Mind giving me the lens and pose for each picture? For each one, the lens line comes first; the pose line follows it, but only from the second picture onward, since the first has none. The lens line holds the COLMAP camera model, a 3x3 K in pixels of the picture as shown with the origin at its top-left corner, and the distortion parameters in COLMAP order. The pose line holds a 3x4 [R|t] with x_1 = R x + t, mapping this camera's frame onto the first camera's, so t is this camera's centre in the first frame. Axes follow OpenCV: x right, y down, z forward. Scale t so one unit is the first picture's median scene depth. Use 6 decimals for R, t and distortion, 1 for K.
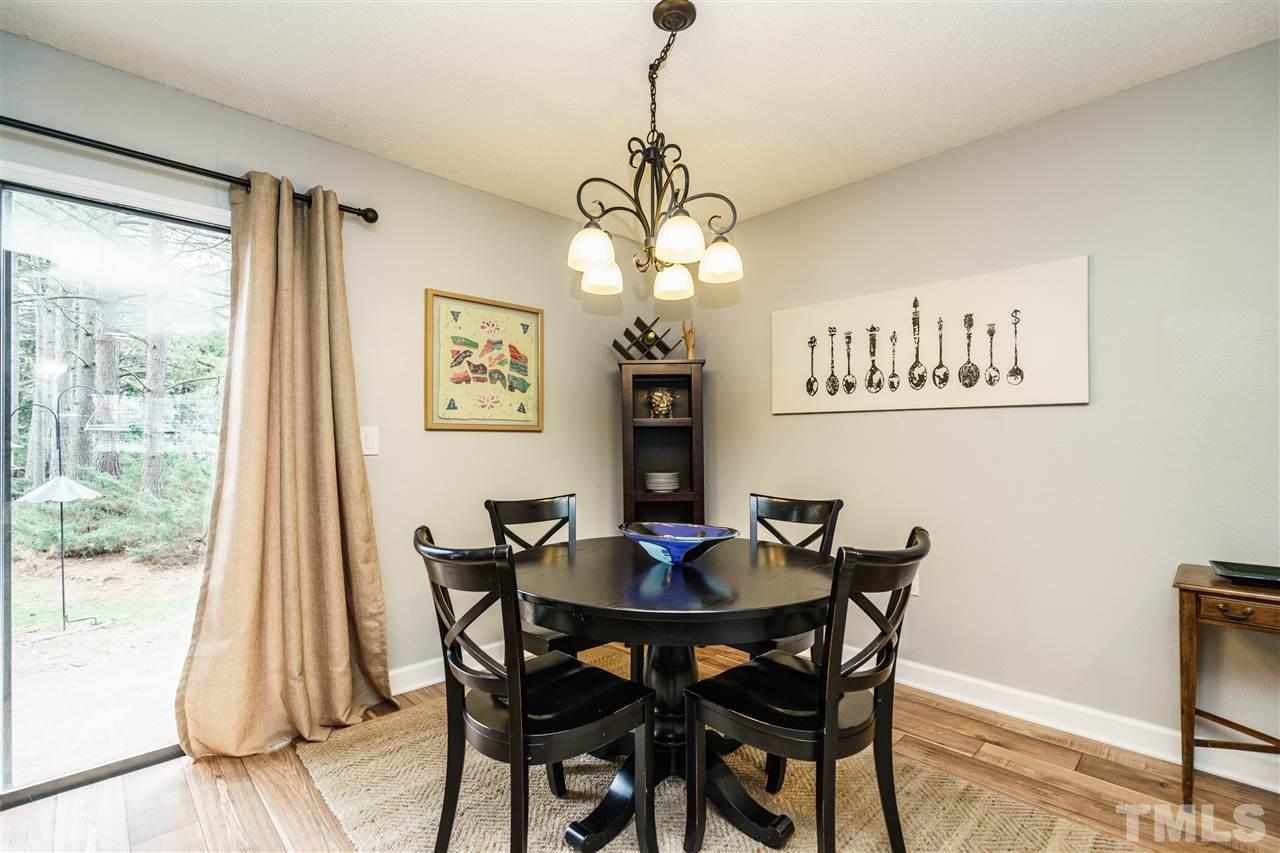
lens RADIAL K [[590.8, 0, 637.6], [0, 590.8, 440.5], [0, 0, 1]] dist [-0.020027, 0.001142]
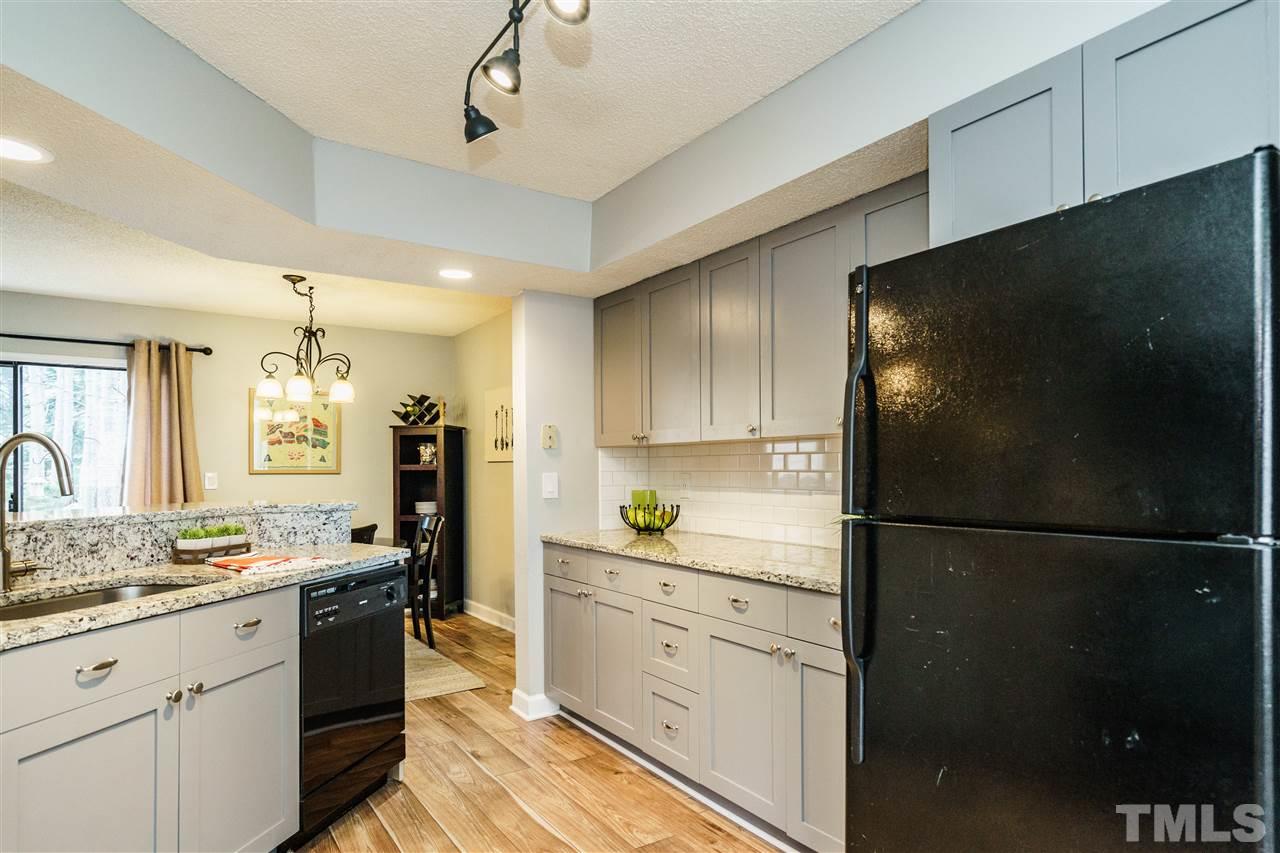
lens RADIAL K [[759.7, 0, 655.6], [0, 759.7, 471.4], [0, 0, 1]] dist [0.013528, 0.002749]
pose [[0.985518, -0.000127, -0.169569, 1.048524], [0.000514, 0.999997, 0.002237, -0.027424], [0.169568, -0.002292, 0.985516, -0.852932]]
